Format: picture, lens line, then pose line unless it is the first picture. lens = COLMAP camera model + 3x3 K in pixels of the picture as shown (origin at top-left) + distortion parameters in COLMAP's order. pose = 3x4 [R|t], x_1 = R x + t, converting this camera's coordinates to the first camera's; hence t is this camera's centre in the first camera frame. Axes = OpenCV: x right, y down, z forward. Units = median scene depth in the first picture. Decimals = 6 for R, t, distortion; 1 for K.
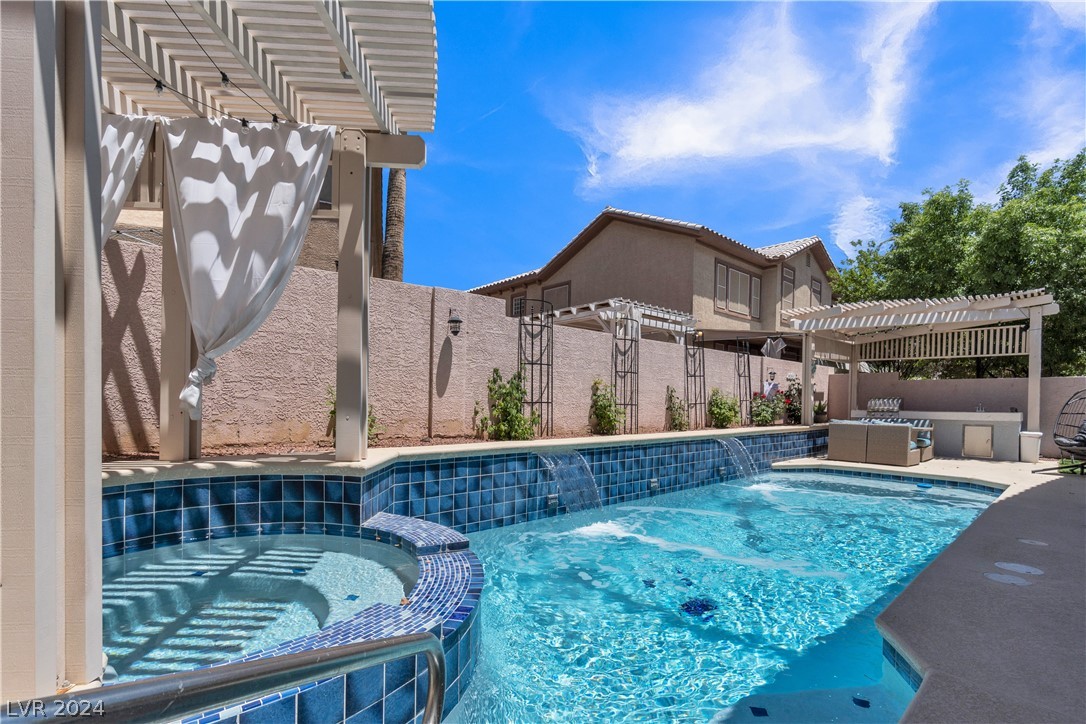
lens RADIAL K [[515.4, 0, 565.0], [0, 515.4, 414.3], [0, 0, 1]] dist [0.009079, 0.000533]
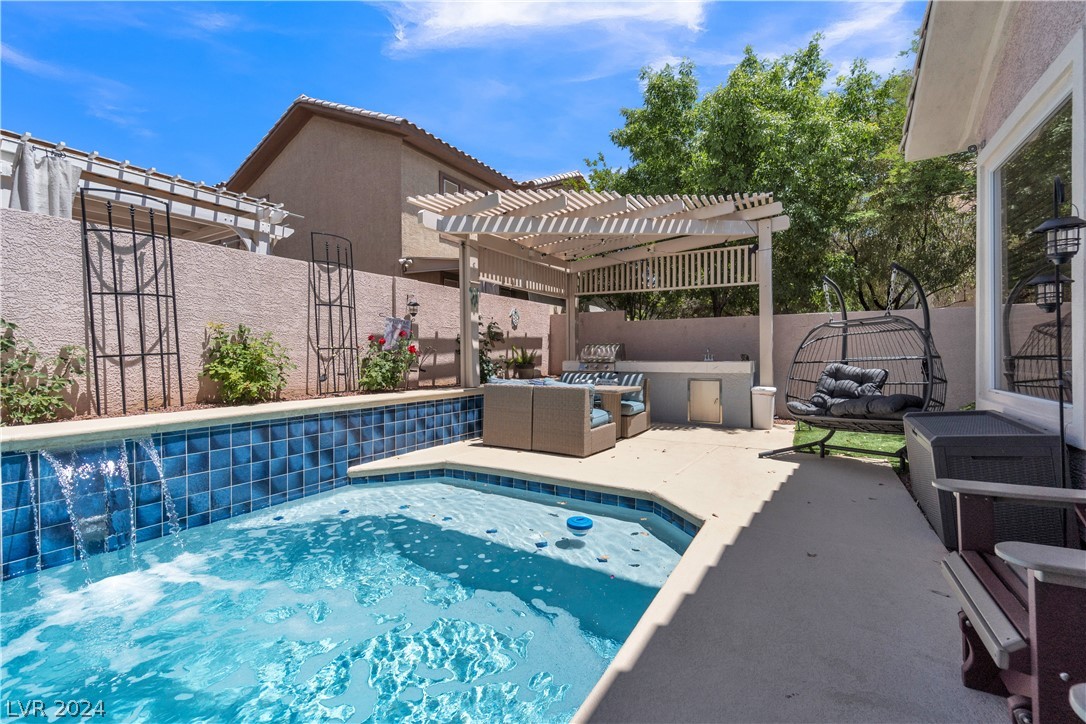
lens RADIAL K [[477.0, 0, 546.8], [0, 477.0, 355.9], [0, 0, 1]] dist [-0.003168, 0.000651]
pose [[0.963432, -0.013666, 0.267606, 0.420341], [0.018927, 0.999675, -0.017089, -0.005563], [-0.267285, 0.021529, 0.963377, 0.429859]]
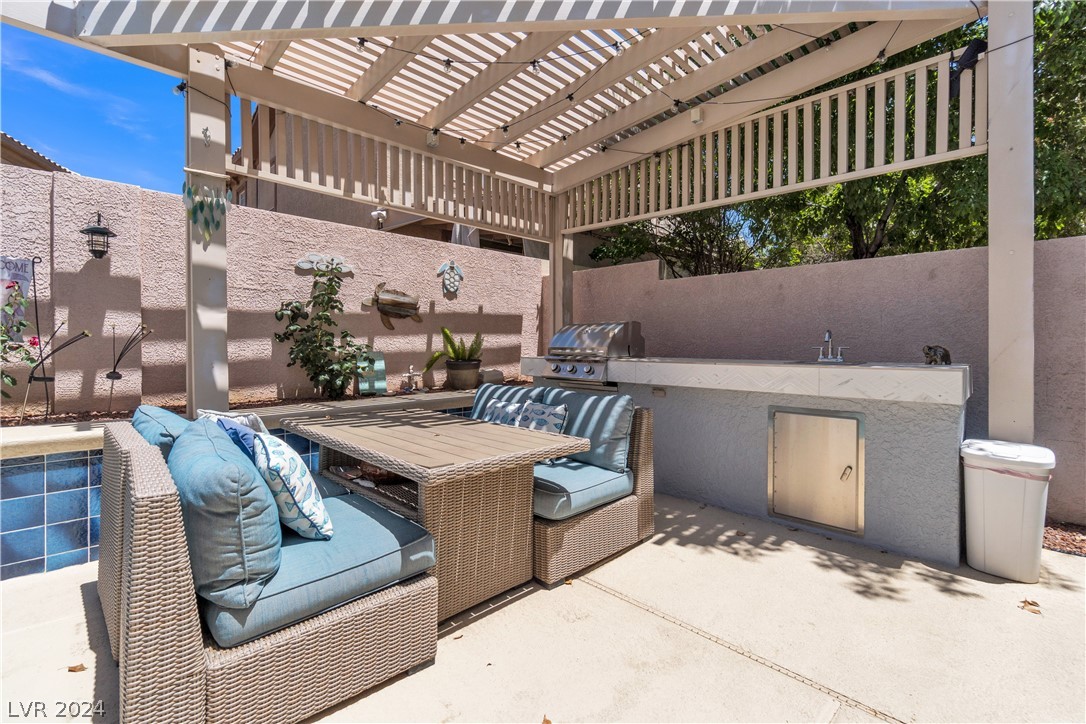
lens RADIAL K [[477.0, 0, 546.9], [0, 477.0, 346.5], [0, 0, 1]] dist [-0.003168, 0.000651]
pose [[0.999928, -0.006001, 0.010380, 0.674321], [0.006164, 0.999857, -0.015770, -0.011647], [-0.010284, 0.015833, 0.999822, 0.771138]]
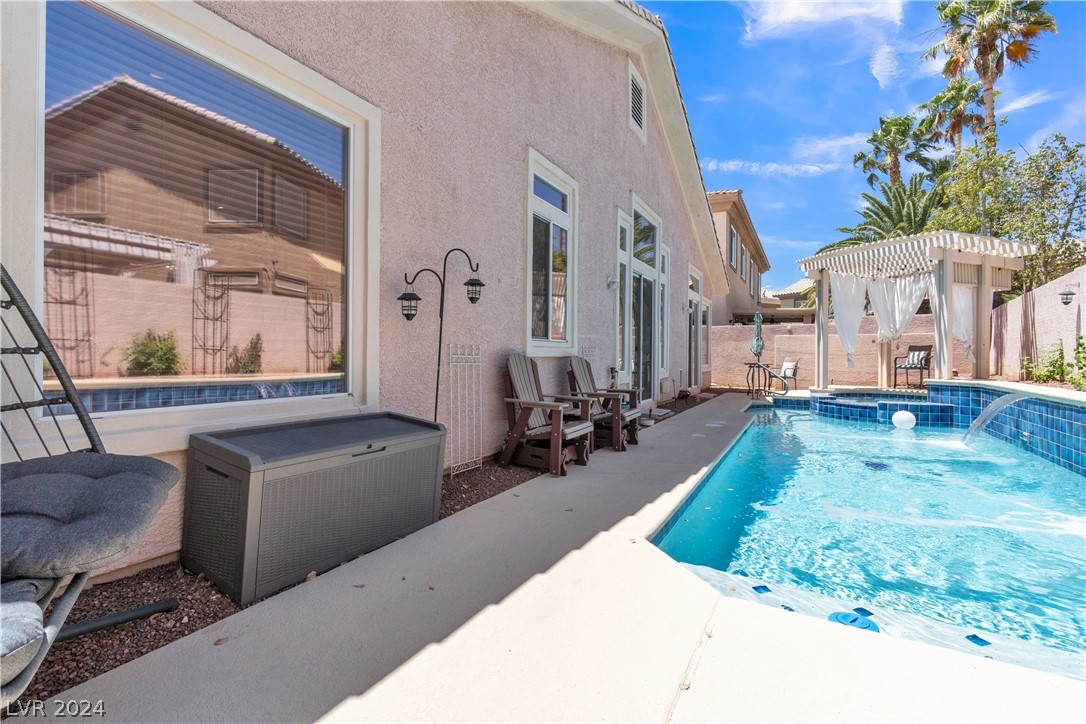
lens RADIAL K [[477.0, 0, 536.7], [0, 477.0, 352.4], [0, 0, 1]] dist [-0.003168, 0.000651]
pose [[-0.962057, -0.016465, -0.272352, 0.720992], [-0.021203, 0.999671, 0.014462, -0.011087], [0.272024, 0.019688, -0.962089, 0.921251]]
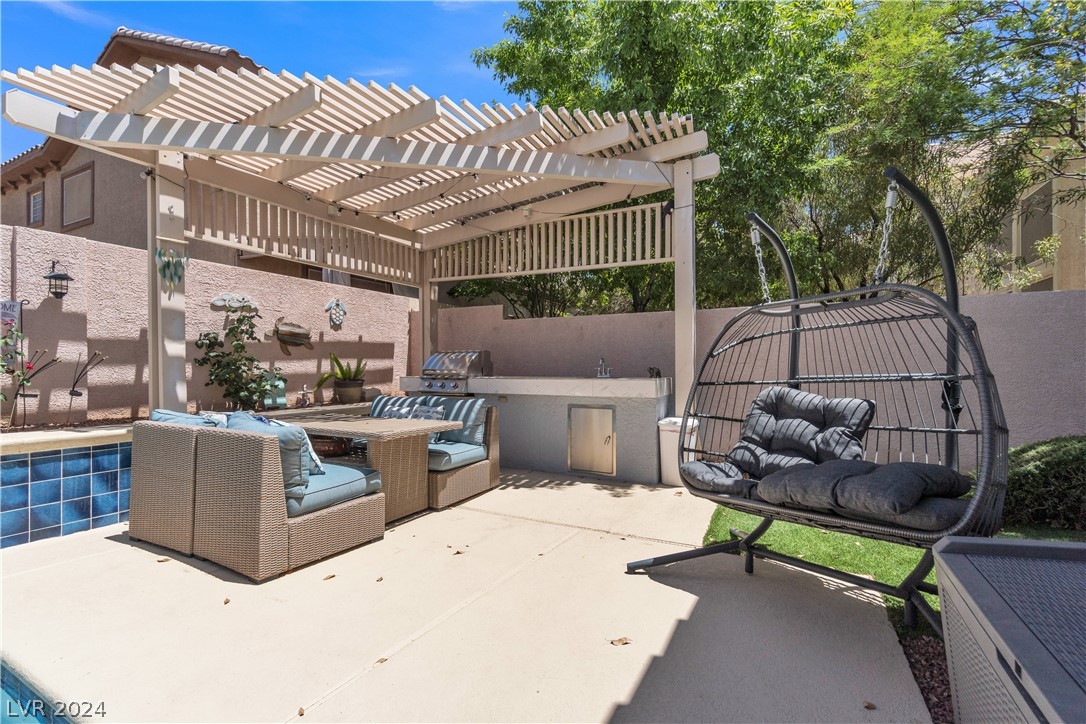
lens RADIAL K [[477.0, 0, 541.7], [0, 477.0, 370.5], [0, 0, 1]] dist [-0.003168, 0.000651]
pose [[0.949958, -0.011433, 0.312169, 0.640250], [0.015079, 0.999843, -0.009271, -0.008784], [-0.312014, 0.013514, 0.949981, 0.620934]]
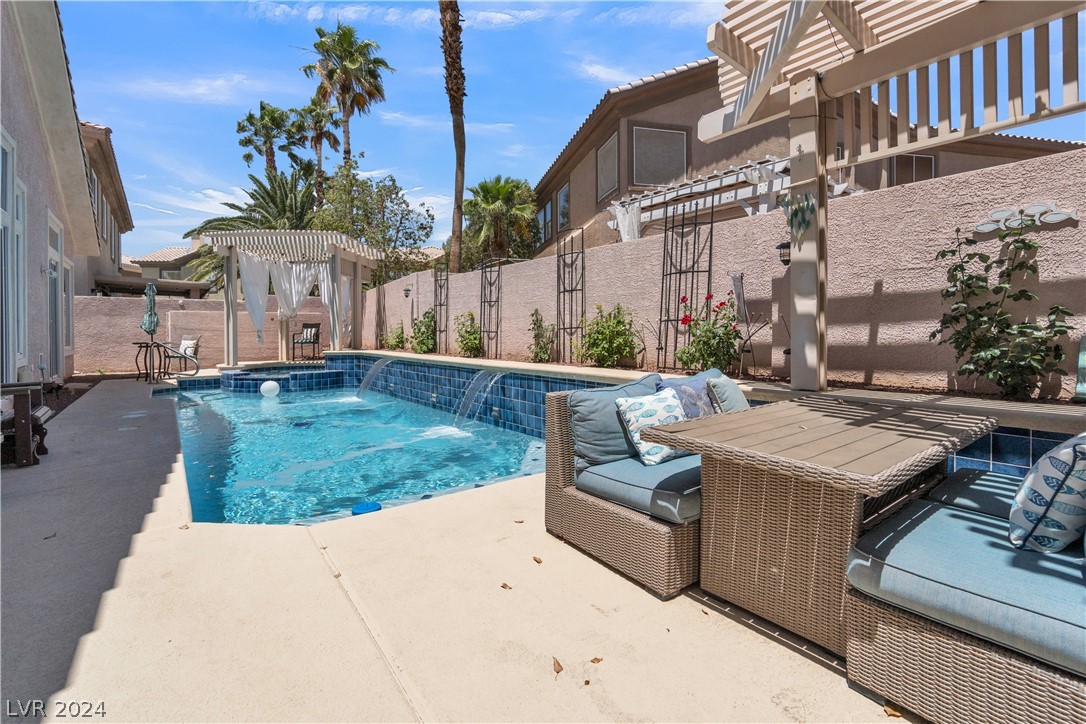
lens RADIAL K [[500.4, 0, 545.0], [0, 500.4, 336.7], [0, 0, 1]] dist [-0.000851, 0.000421]
pose [[-0.126964, 0.002417, -0.991904, 0.831861], [-0.017225, 0.999841, 0.004642, -0.010572], [0.991758, 0.017675, -0.126902, 0.907360]]
